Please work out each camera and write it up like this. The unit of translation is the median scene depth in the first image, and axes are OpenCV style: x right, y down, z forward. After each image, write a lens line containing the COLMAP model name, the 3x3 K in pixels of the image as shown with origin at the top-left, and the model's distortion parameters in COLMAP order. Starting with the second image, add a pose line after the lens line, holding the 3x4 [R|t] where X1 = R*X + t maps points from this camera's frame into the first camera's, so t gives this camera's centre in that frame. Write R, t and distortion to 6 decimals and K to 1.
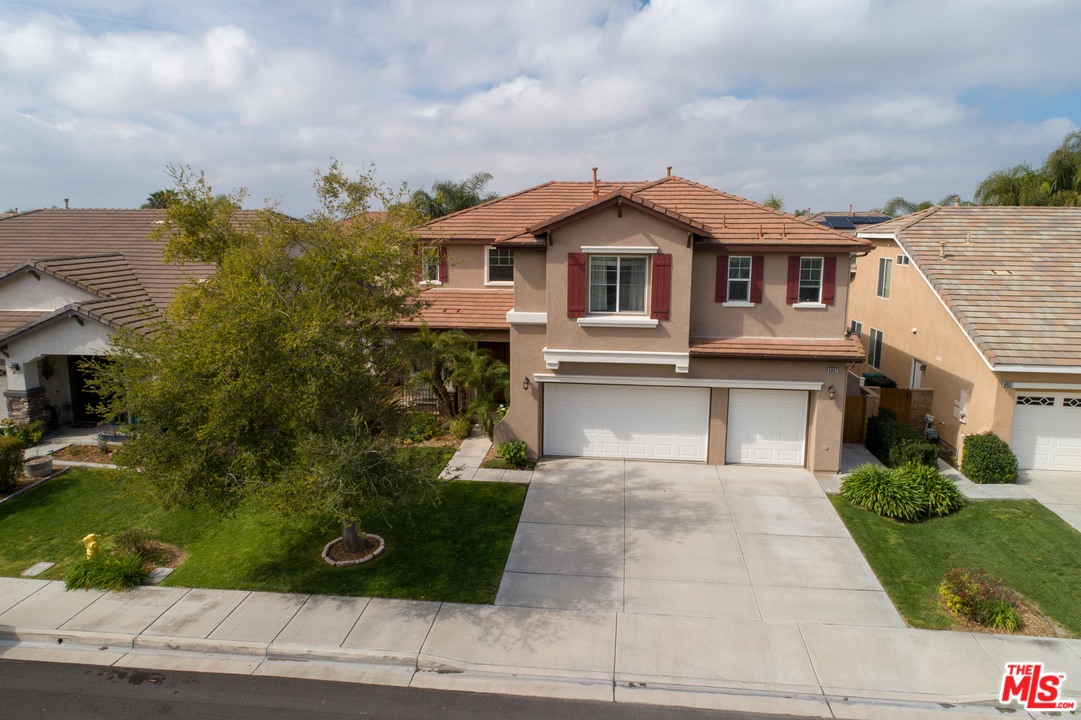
lens RADIAL K [[719.9, 0, 540.5], [0, 719.9, 360.0], [0, 0, 1]] dist [-0.000934, -0.000042]
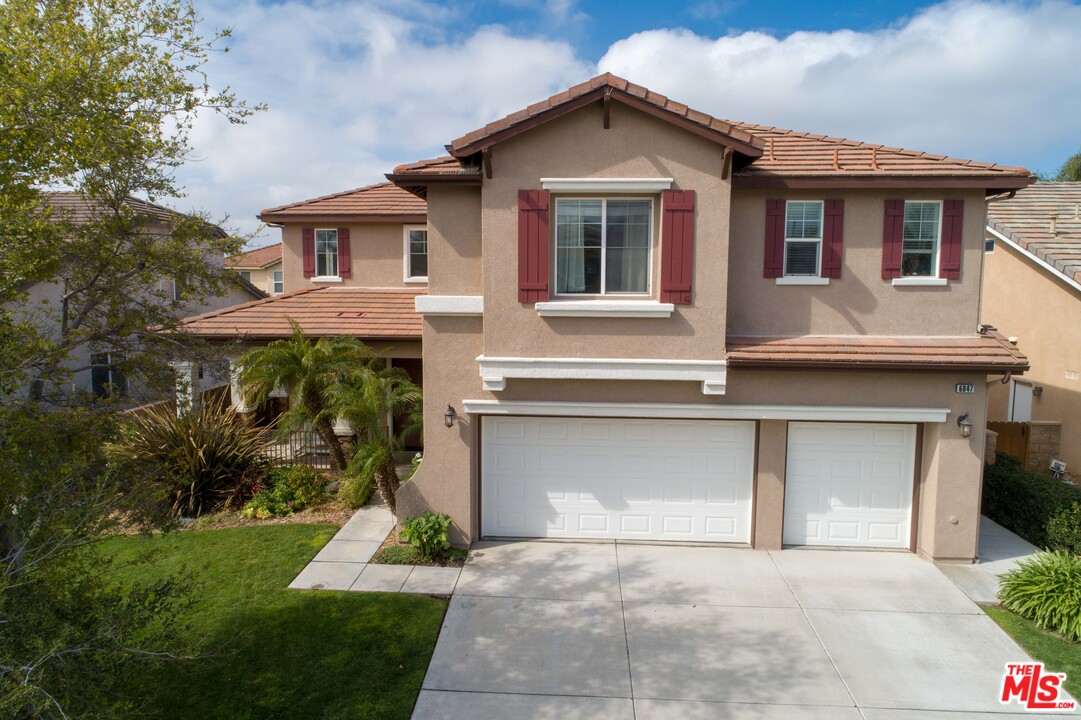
lens RADIAL K [[719.9, 0, 540.5], [0, 719.9, 360.0], [0, 0, 1]] dist [-0.000934, -0.000042]
pose [[0.998457, -0.005043, 0.055304, 0.022723], [0.008587, 0.997911, -0.064037, 0.025459], [-0.054866, 0.064413, 0.996414, 0.417836]]
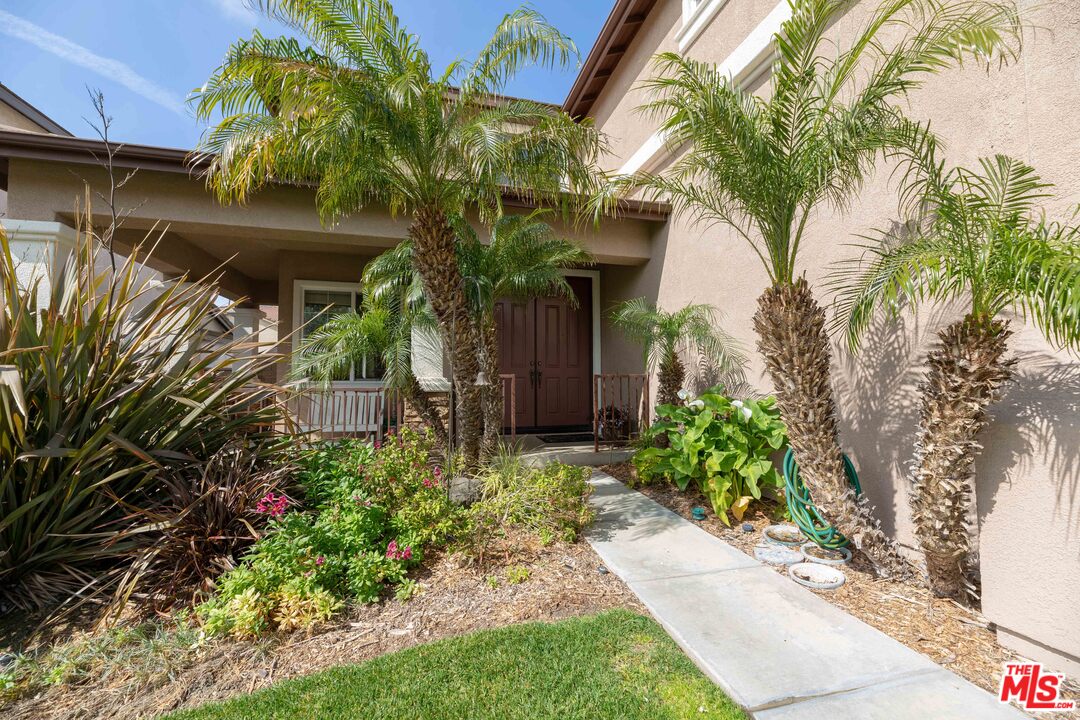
lens RADIAL K [[434.5, 0, 548.3], [0, 434.5, 363.2], [0, 0, 1]] dist [-0.000130, -0.000128]
pose [[0.927618, 0.009051, 0.373422, -0.197438], [0.072359, 0.976415, -0.203414, 0.096672], [-0.366456, 0.215711, 0.905085, 1.020013]]
